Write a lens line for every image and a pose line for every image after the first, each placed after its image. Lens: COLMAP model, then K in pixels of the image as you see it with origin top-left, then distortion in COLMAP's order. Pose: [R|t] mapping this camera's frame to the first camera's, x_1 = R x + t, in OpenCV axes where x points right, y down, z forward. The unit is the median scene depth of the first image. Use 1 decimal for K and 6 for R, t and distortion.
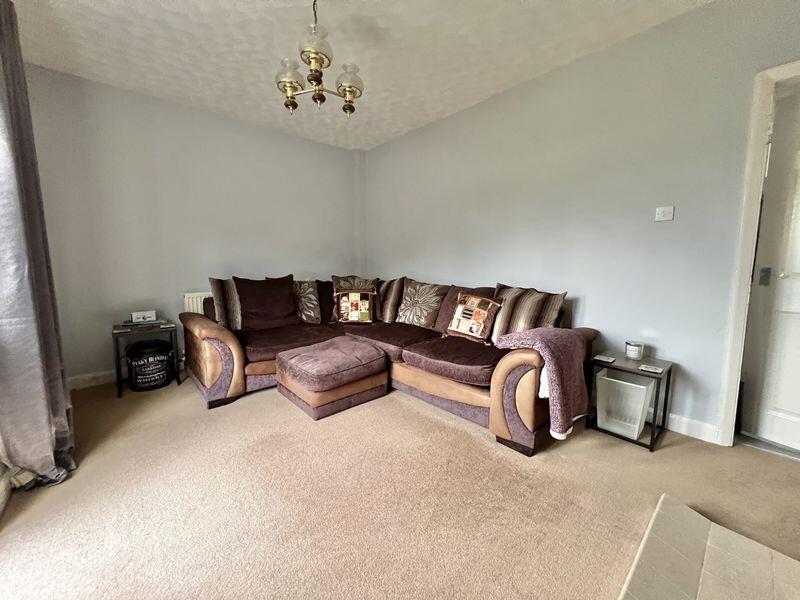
lens RADIAL K [[318.6, 0, 398.2], [0, 318.6, 300.6], [0, 0, 1]] dist [-0.002219, 0.000947]
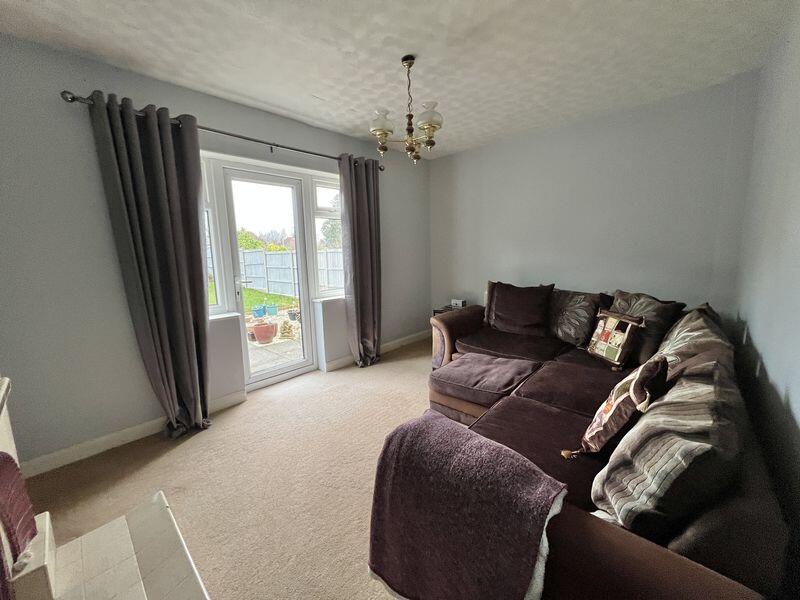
lens RADIAL K [[318.6, 0, 397.8], [0, 318.6, 297.7], [0, 0, 1]] dist [-0.002219, 0.000947]
pose [[0.084283, 0.143270, -0.986088, 0.566561], [-0.095519, 0.986214, 0.135124, -0.129664], [0.991853, 0.082801, 0.096806, 0.477890]]
